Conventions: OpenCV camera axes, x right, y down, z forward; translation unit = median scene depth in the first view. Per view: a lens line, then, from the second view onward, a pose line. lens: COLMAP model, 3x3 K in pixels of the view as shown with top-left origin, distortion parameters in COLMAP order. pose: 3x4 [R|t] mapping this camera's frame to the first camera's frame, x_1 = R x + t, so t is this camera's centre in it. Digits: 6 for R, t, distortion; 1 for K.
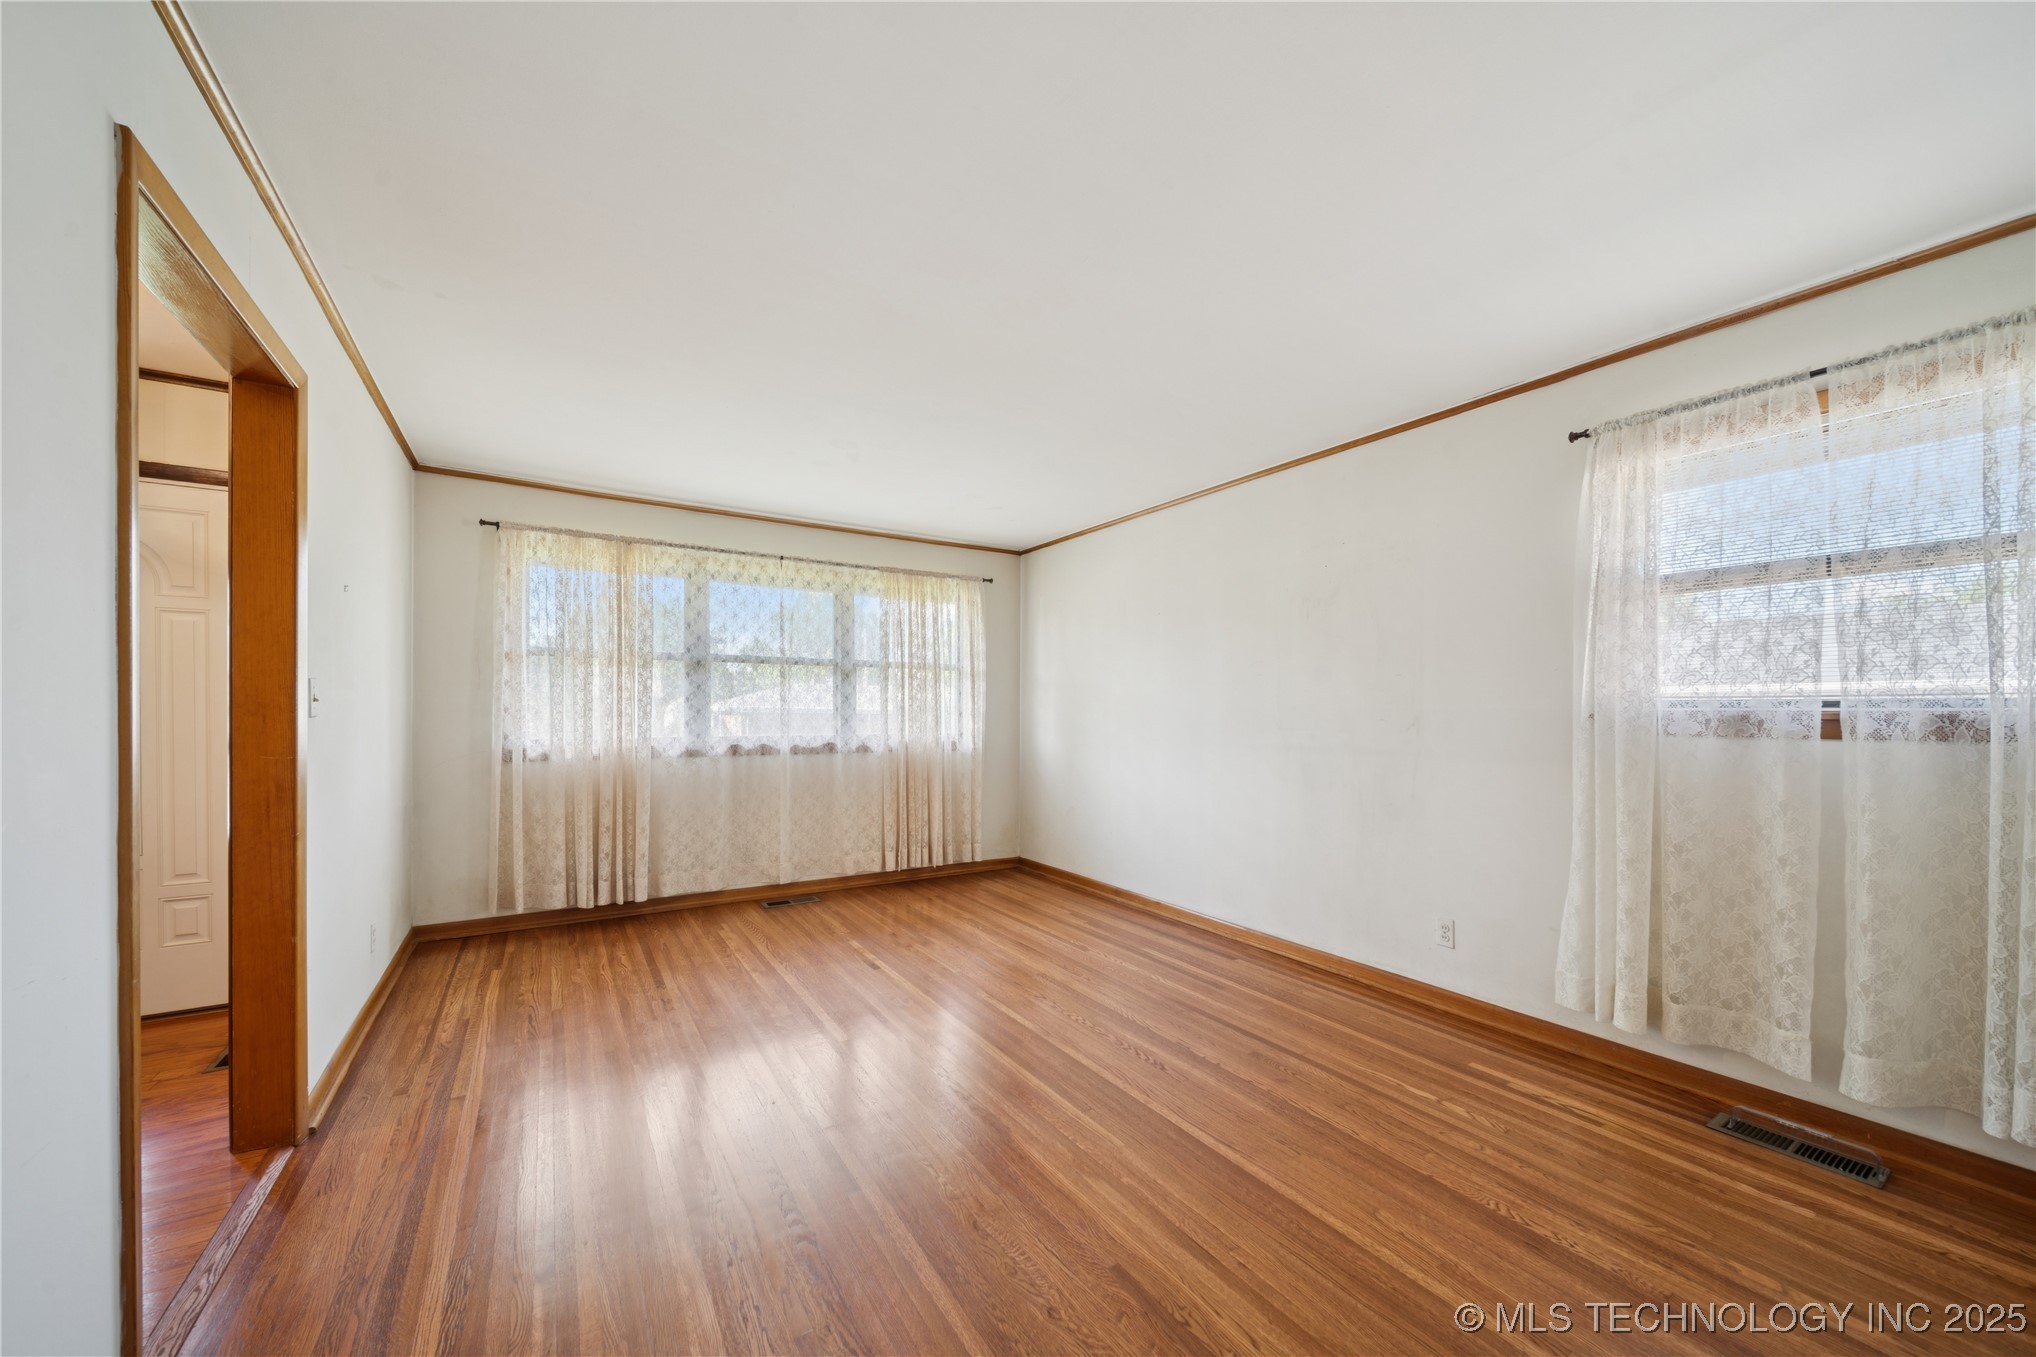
lens RADIAL K [[737.1, 0, 1012.0], [0, 737.1, 718.6], [0, 0, 1]] dist [0.002700, -0.002323]
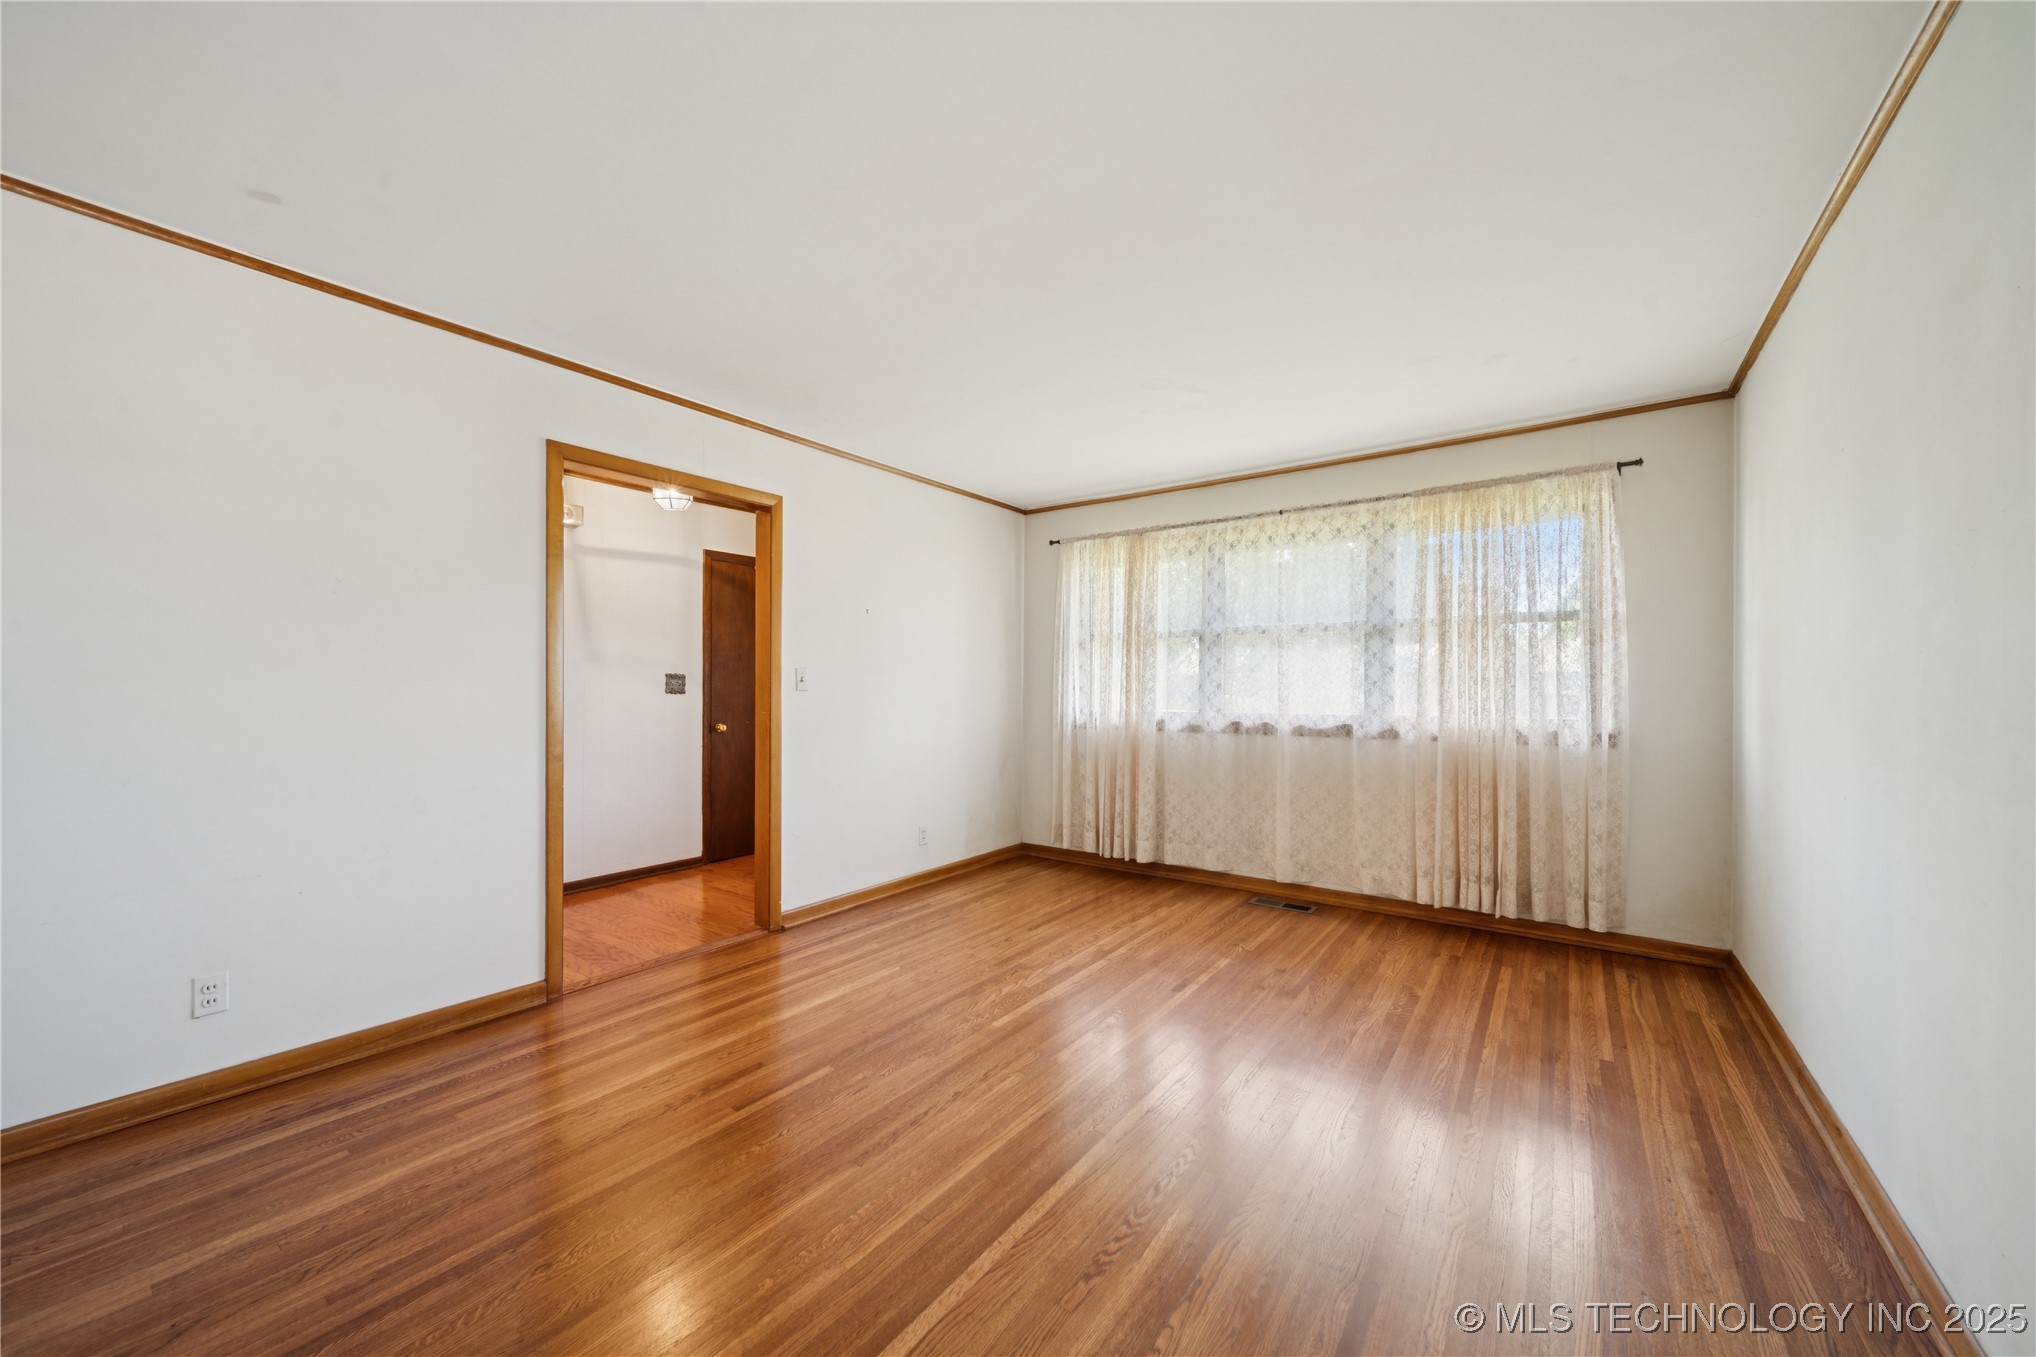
lens RADIAL K [[737.1, 0, 1014.4], [0, 737.1, 686.2], [0, 0, 1]] dist [0.002700, -0.002323]
pose [[0.381099, -0.006943, -0.924508, 0.376745], [-0.006362, 0.999928, -0.010132, 0.001288], [0.924512, 0.009743, 0.381028, 0.363203]]
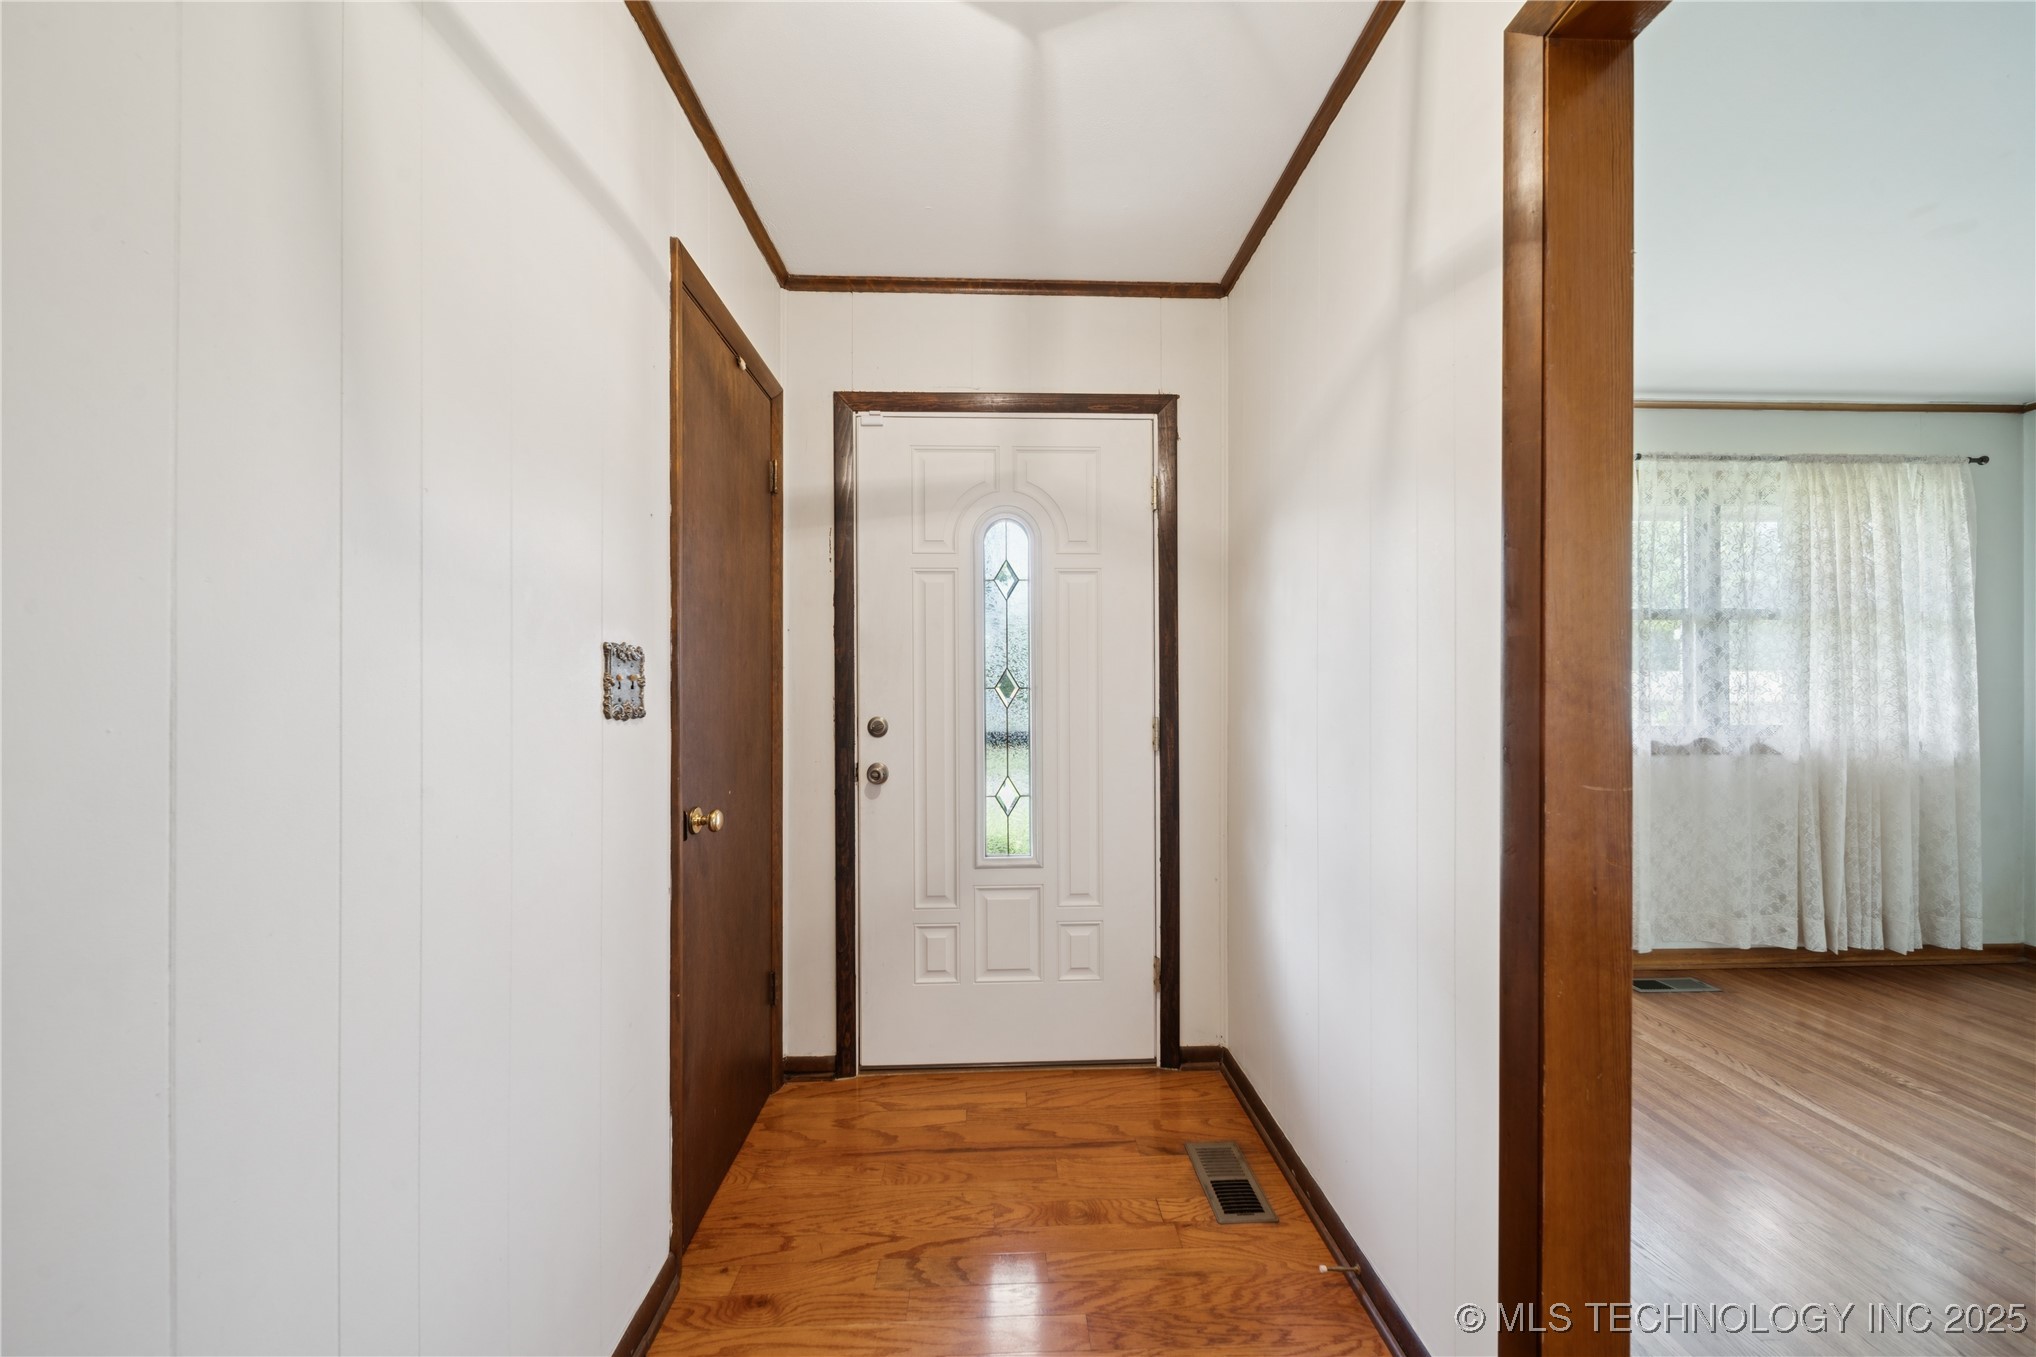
lens RADIAL K [[737.1, 0, 1032.2], [0, 737.1, 693.9], [0, 0, 1]] dist [0.002700, -0.002323]
pose [[0.870150, -0.003287, -0.492777, -0.452641], [0.001214, 0.999989, -0.004526, -0.003899], [0.492786, 0.003340, 0.870144, 0.156874]]
